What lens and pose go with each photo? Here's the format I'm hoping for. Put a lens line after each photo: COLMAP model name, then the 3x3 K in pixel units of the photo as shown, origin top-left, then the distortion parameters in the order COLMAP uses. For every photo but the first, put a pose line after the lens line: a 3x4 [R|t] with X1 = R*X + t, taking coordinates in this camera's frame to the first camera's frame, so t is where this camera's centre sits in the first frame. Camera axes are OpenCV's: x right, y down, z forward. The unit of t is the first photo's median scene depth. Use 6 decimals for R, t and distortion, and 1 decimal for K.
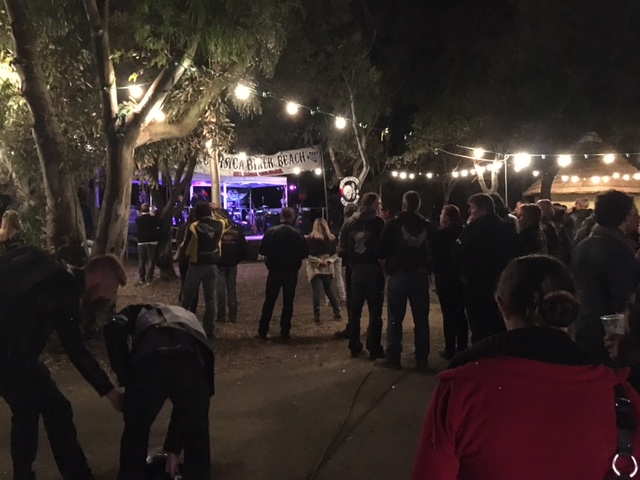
lens RADIAL K [[562.3, 0, 320.6], [0, 562.3, 239.0], [0, 0, 1]] dist [0.064667, -0.024360]
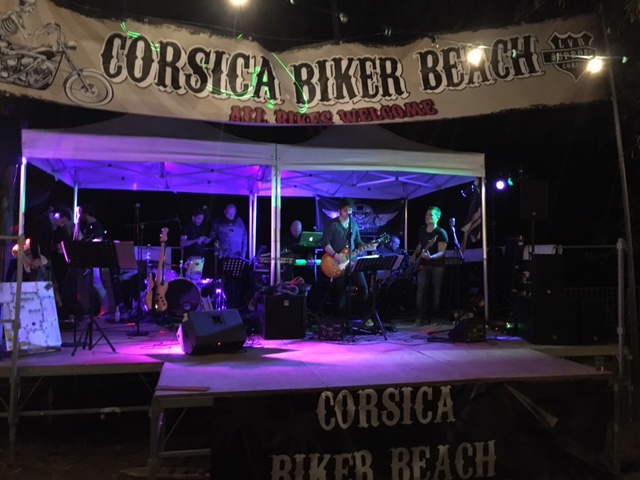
lens RADIAL K [[562.3, 0, 323.1], [0, 562.3, 238.5], [0, 0, 1]] dist [0.064667, -0.024360]
pose [[0.899035, -0.002483, -0.437869, 0.000953], [-0.031295, 0.997063, -0.069907, -0.037720], [0.436756, 0.076552, 0.896317, 0.744423]]
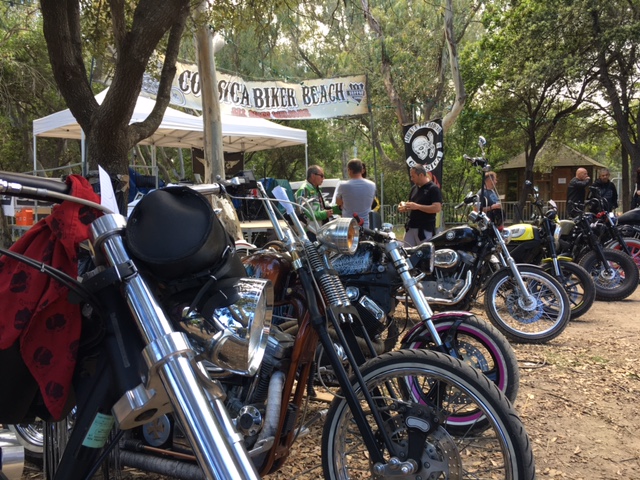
lens RADIAL K [[562.3, 0, 319.2], [0, 562.3, 240.7], [0, 0, 1]] dist [0.064667, -0.024360]
pose [[0.997257, -0.009046, 0.073458, -0.104217], [0.008197, 0.999896, 0.011859, 0.008218], [-0.073557, -0.011224, 0.997228, 0.403376]]
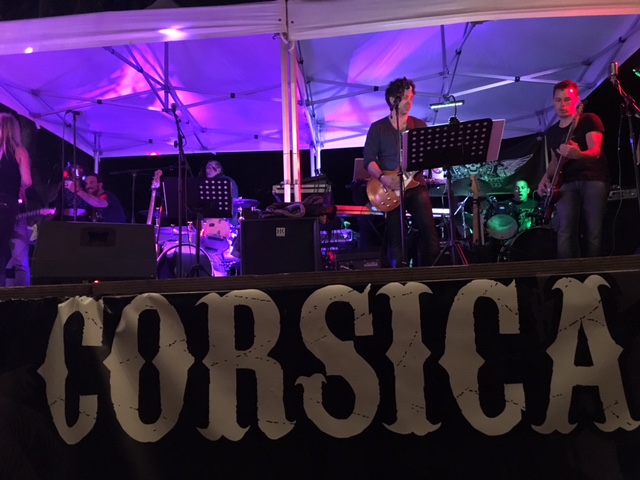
lens RADIAL K [[562.3, 0, 318.0], [0, 562.3, 240.2], [0, 0, 1]] dist [0.064667, -0.024360]
pose [[0.734056, -0.103060, -0.671223, -0.032619], [-0.001809, 0.988117, -0.153695, 0.004435], [0.679086, 0.114035, 0.725147, 0.901610]]
